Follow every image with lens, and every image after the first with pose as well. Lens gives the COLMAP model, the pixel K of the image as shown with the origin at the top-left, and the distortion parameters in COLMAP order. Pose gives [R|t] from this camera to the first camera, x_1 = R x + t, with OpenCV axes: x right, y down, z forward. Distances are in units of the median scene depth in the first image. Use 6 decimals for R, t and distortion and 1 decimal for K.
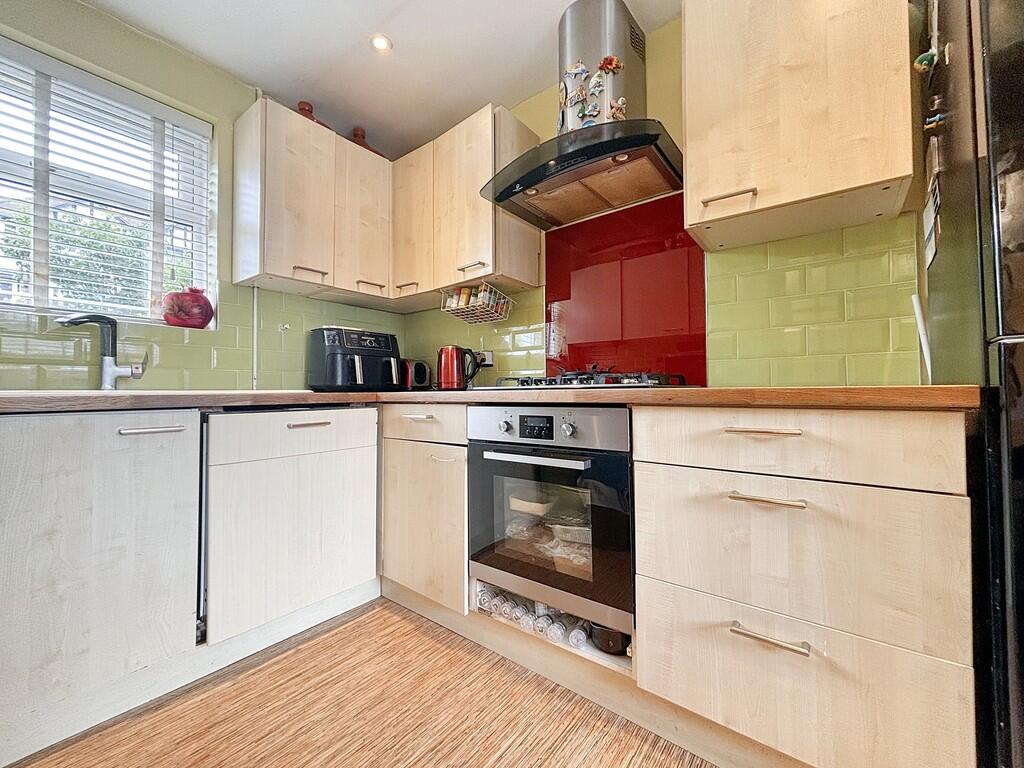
lens RADIAL K [[414.1, 0, 512.0], [0, 414.1, 384.0], [0, 0, 1]] dist [0.005204, -0.000296]
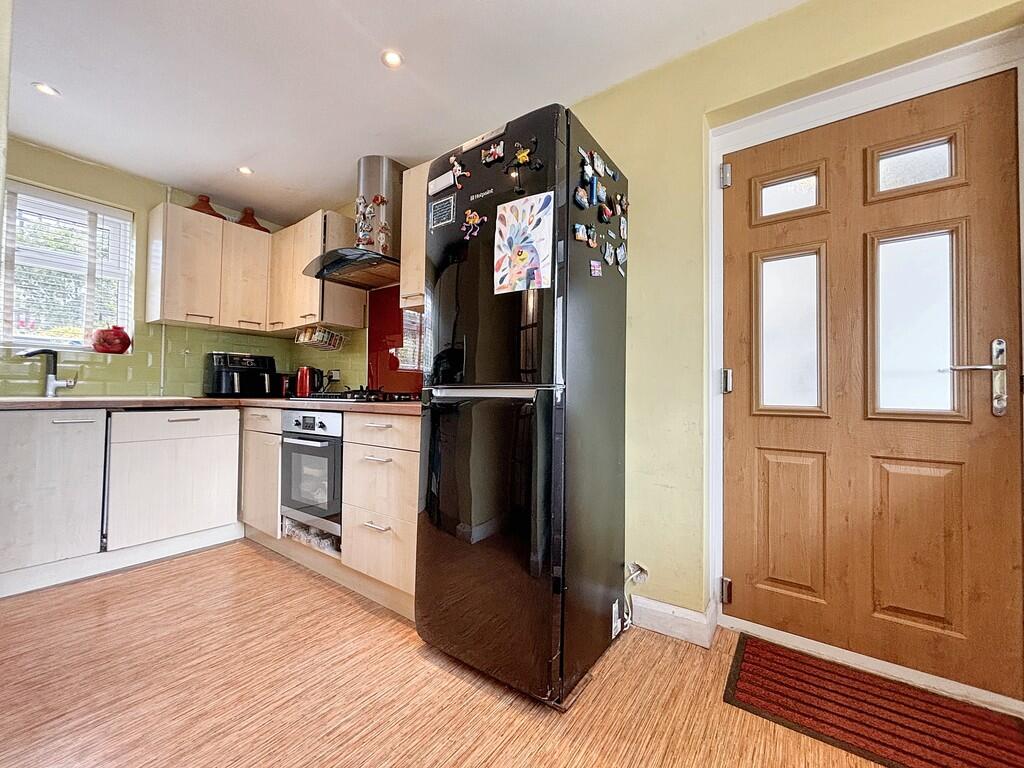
lens RADIAL K [[410.6, 0, 511.3], [0, 410.6, 386.1], [0, 0, 1]] dist [0.000332, 0.000494]
pose [[0.999081, 0.018324, 0.038757, 0.618783], [-0.018367, 0.999831, 0.000774, -0.048176], [-0.038736, -0.001485, 0.999248, -0.542756]]
